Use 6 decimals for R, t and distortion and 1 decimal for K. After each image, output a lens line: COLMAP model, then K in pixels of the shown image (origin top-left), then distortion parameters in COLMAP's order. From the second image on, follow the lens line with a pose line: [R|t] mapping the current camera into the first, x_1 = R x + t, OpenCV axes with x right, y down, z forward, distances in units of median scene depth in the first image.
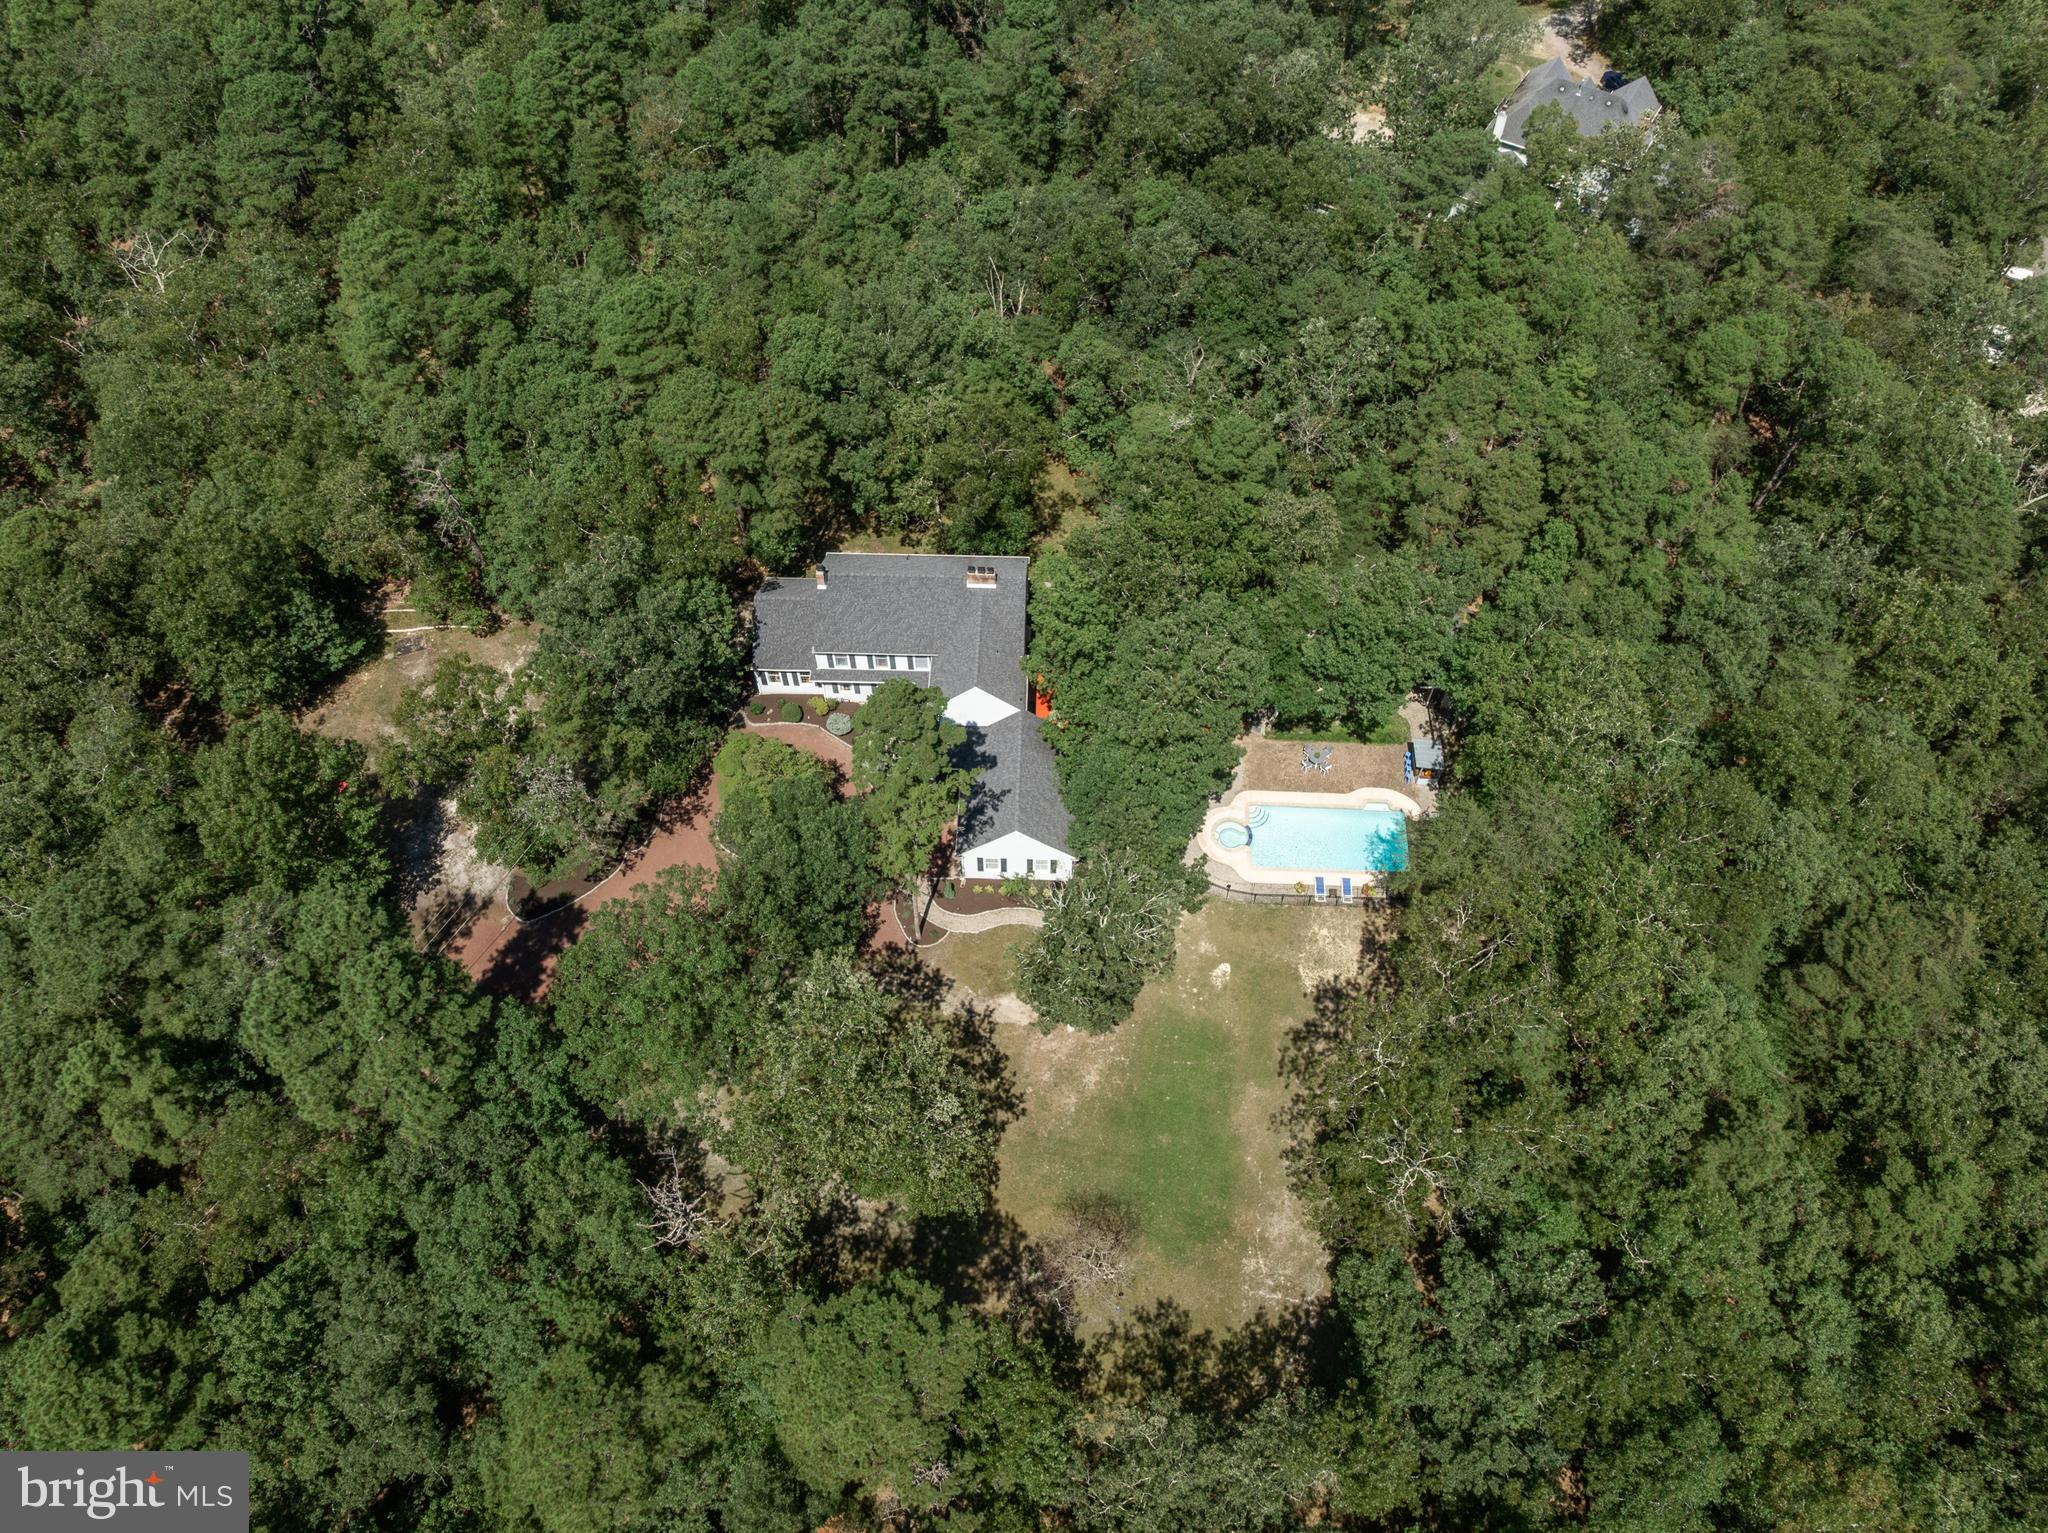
lens RADIAL K [[1430.1, 0, 1024.0], [0, 1430.1, 766.5], [0, 0, 1]] dist [-0.040391, -0.003574]
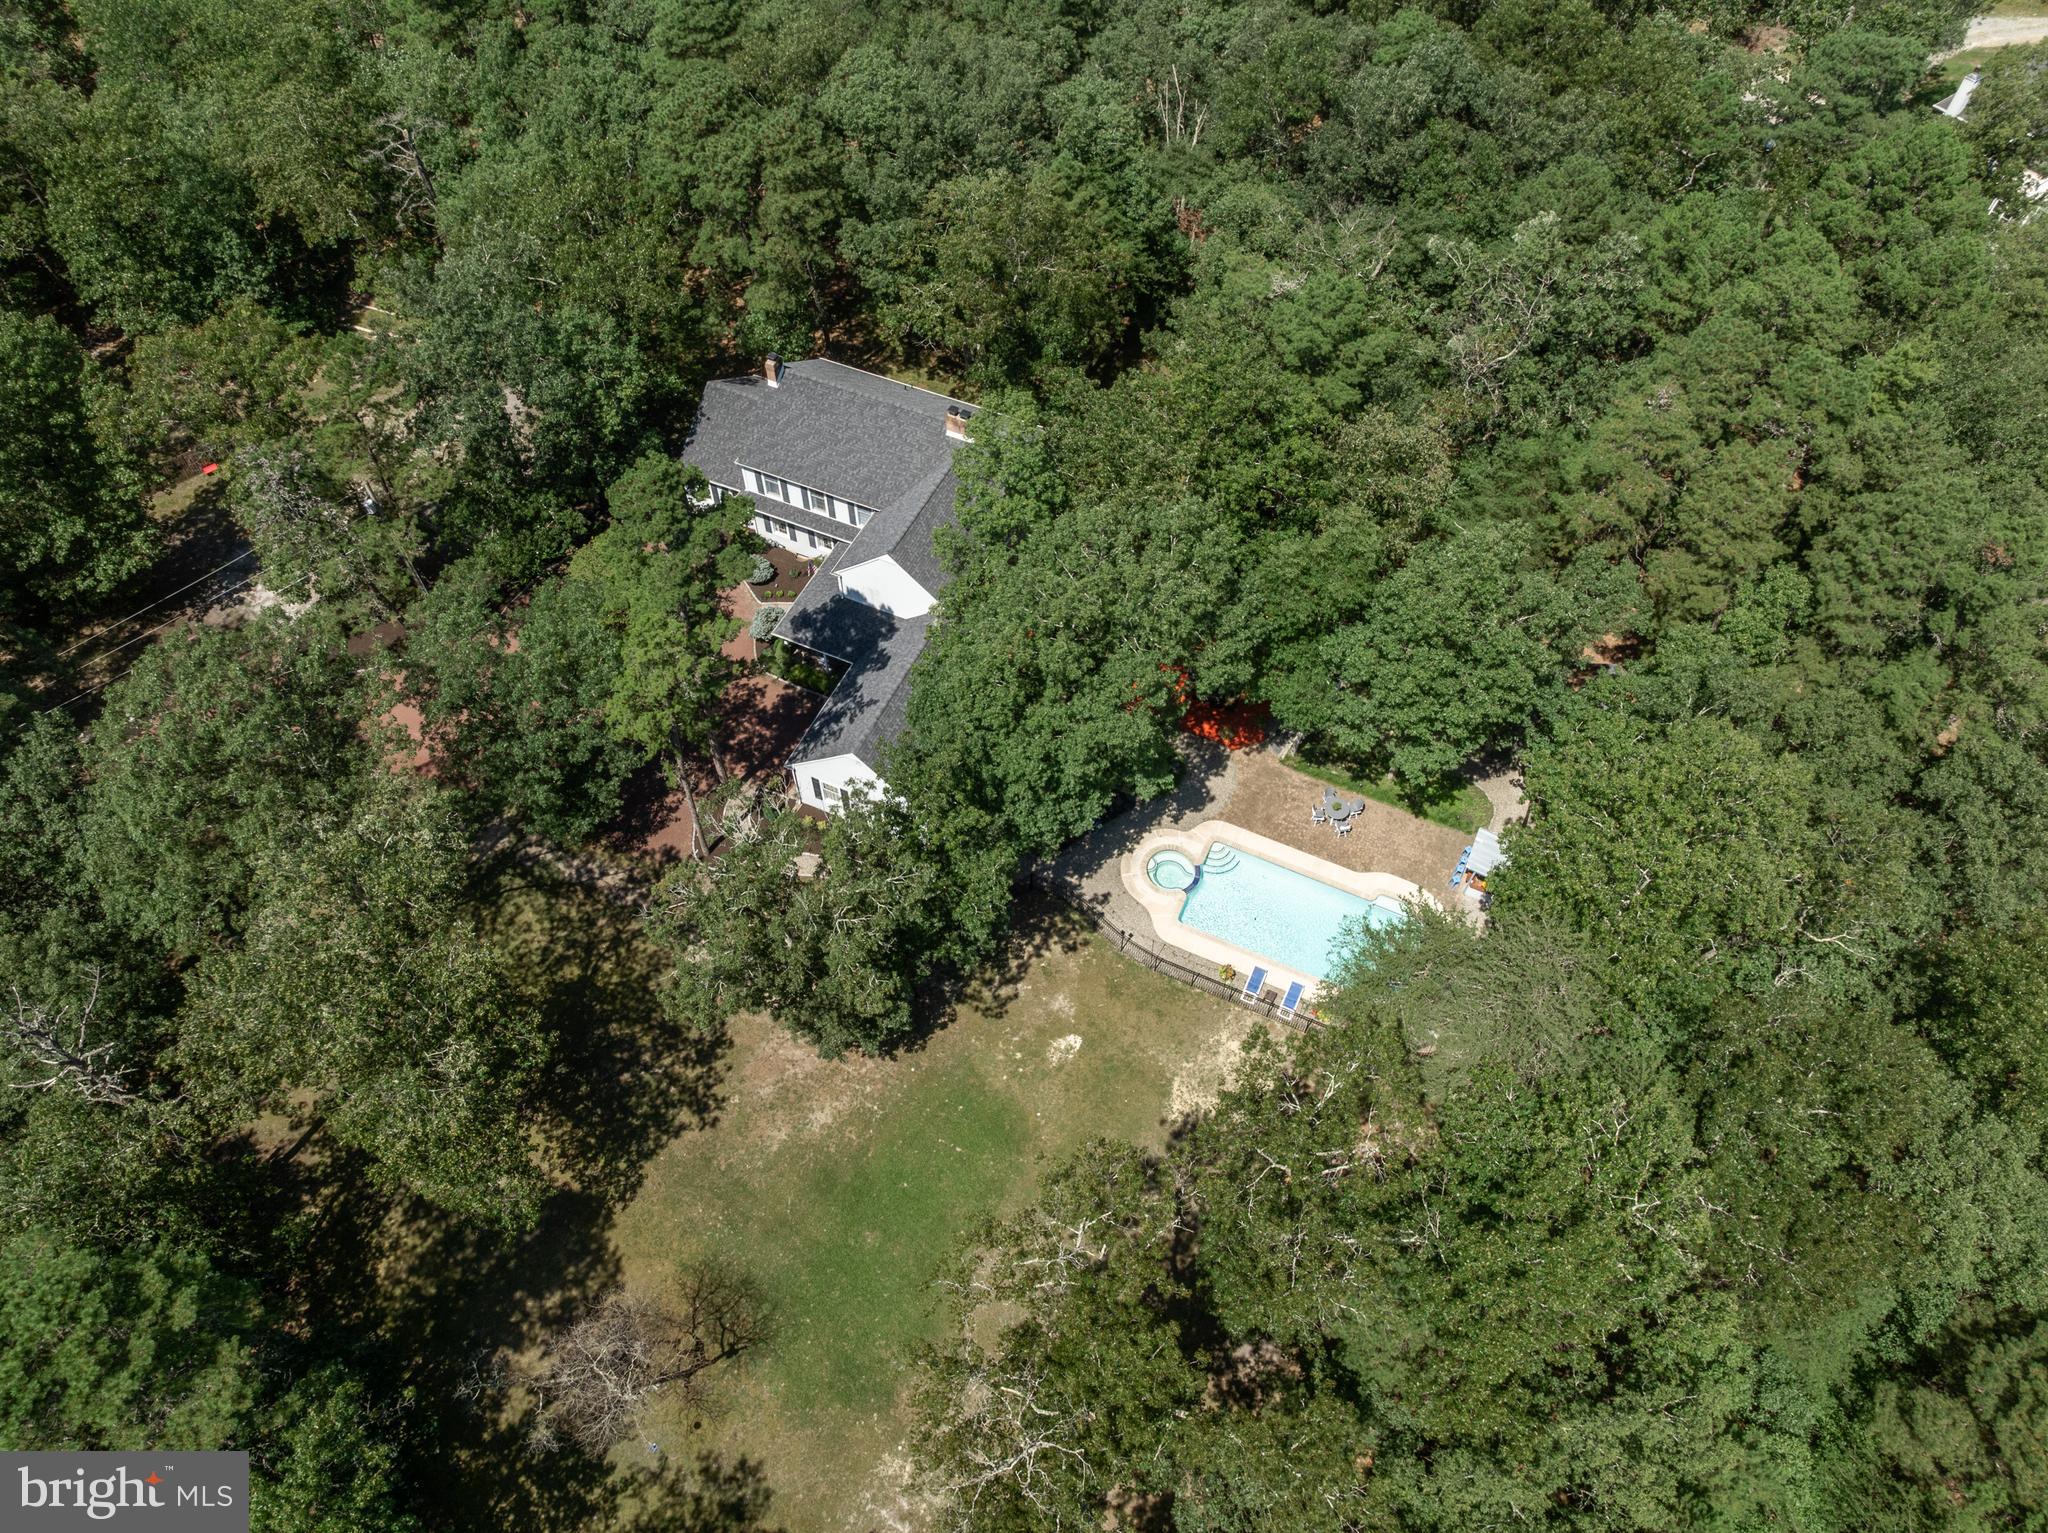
lens RADIAL K [[1410.9, 0, 1025.6], [0, 1410.9, 780.9], [0, 0, 1]] dist [-0.045241, -0.000746]
pose [[0.921929, 0.320973, -0.216847, 0.212313], [-0.322425, 0.946131, 0.029650, 0.008835], [0.214683, 0.042582, 0.975755, 0.306807]]
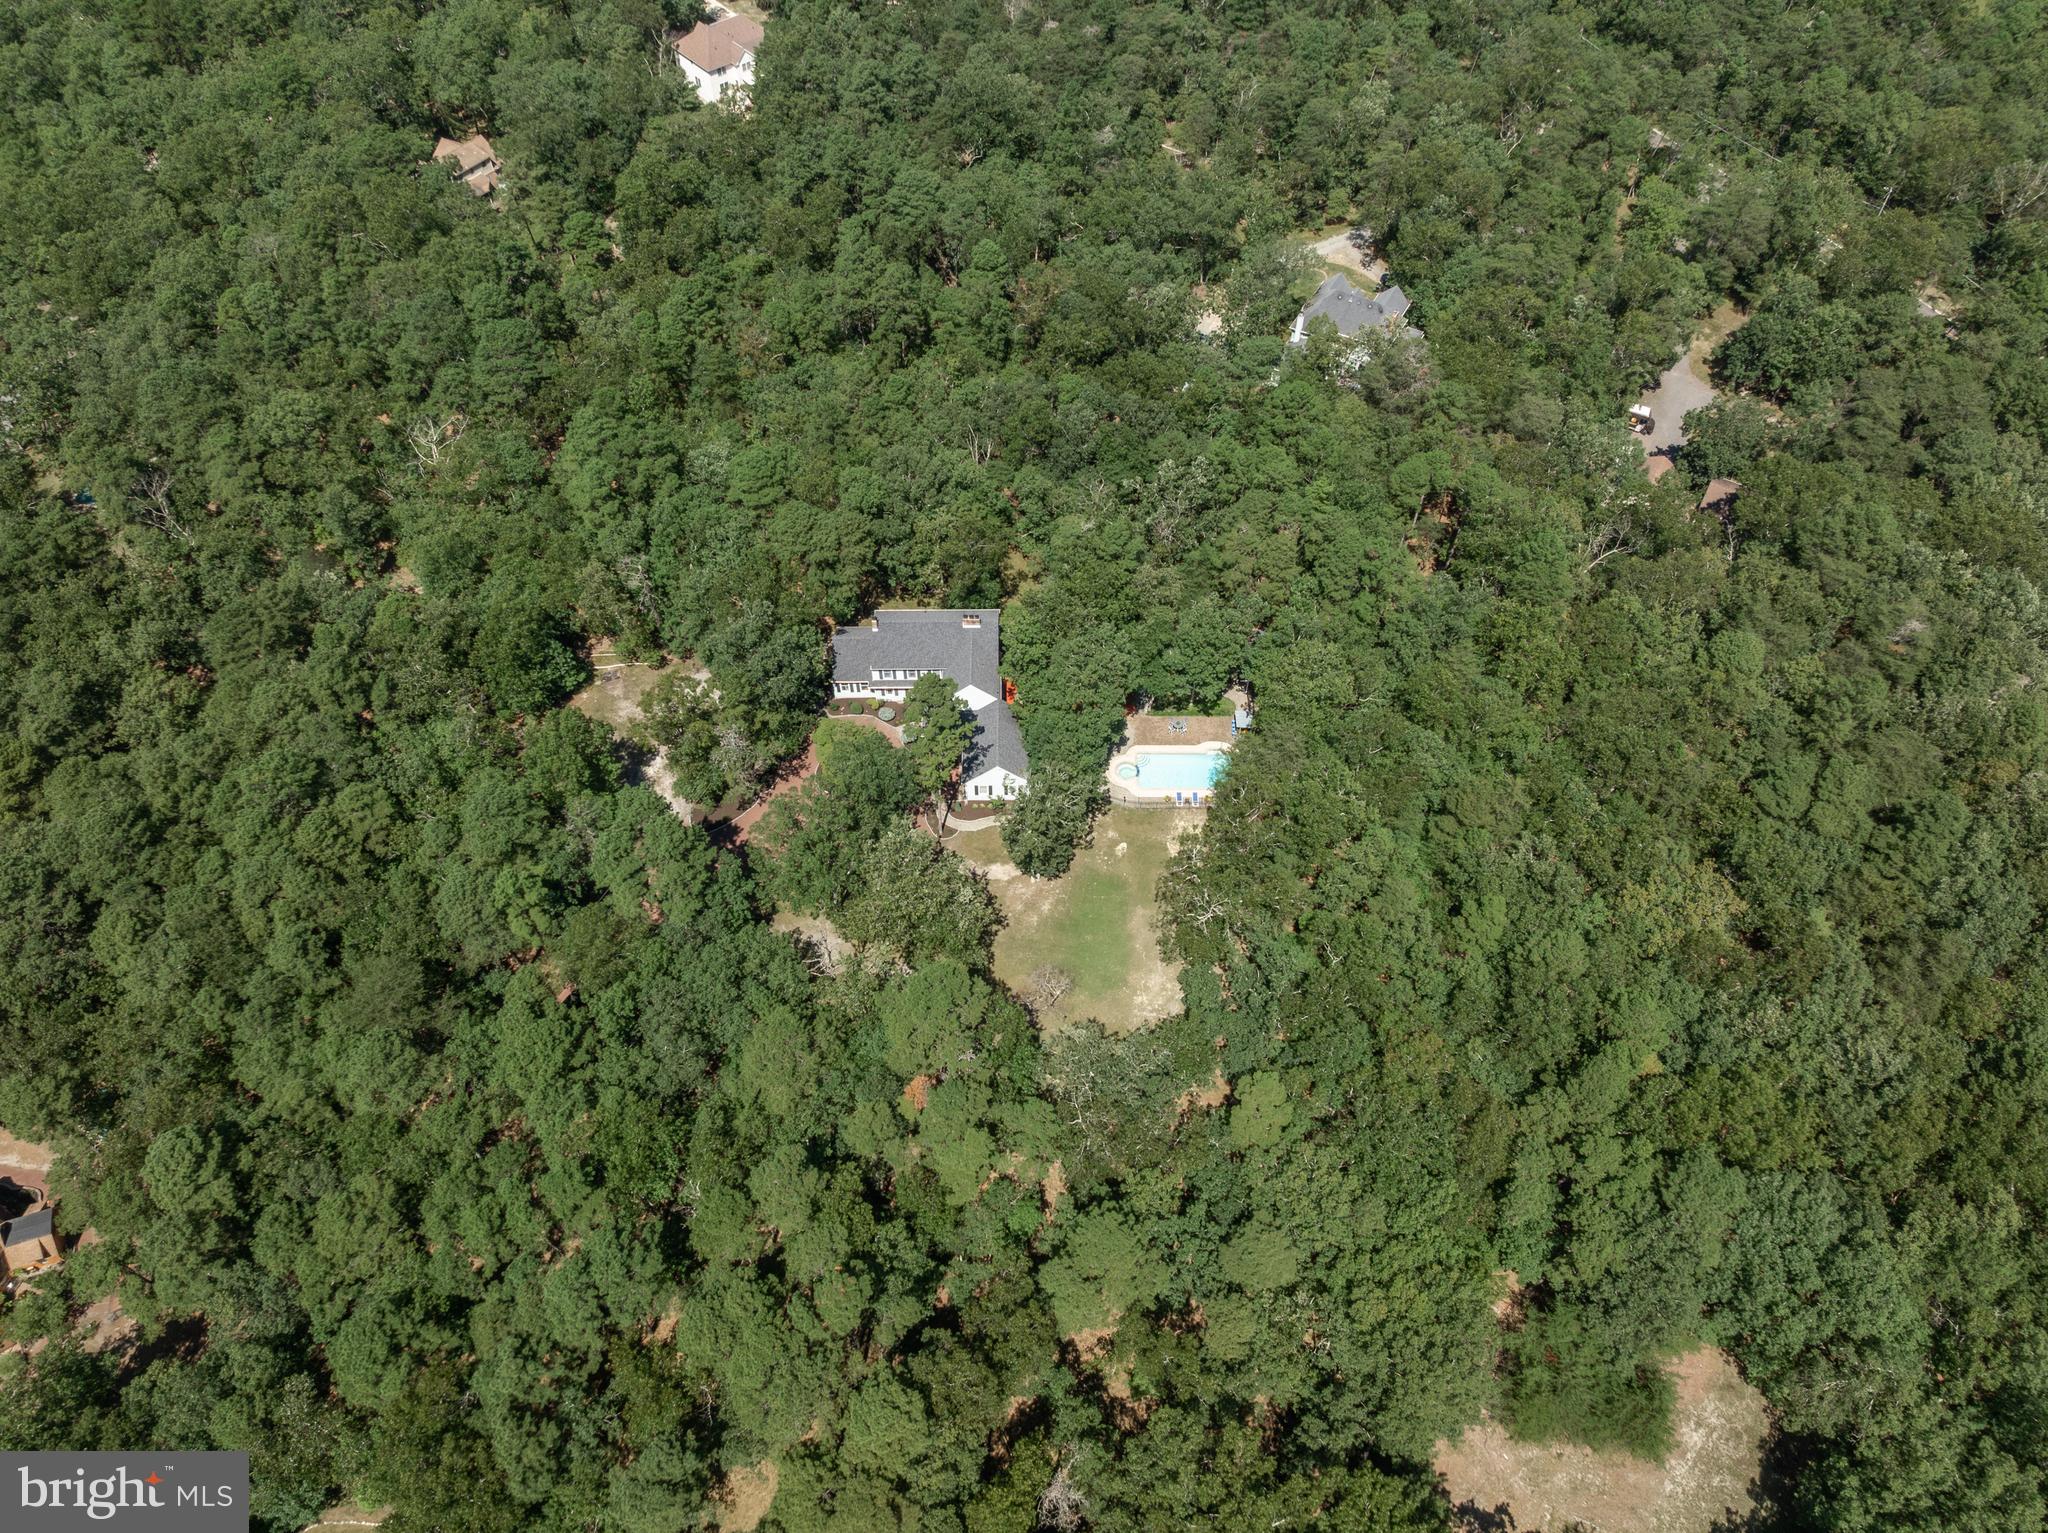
lens RADIAL K [[1430.1, 0, 1024.0], [0, 1430.1, 766.5], [0, 0, 1]] dist [-0.040391, -0.003574]
pose [[0.999277, -0.030172, 0.023138, -0.012203], [0.031481, 0.997793, -0.058461, 0.134128], [-0.021324, 0.059147, 0.998021, -0.645731]]
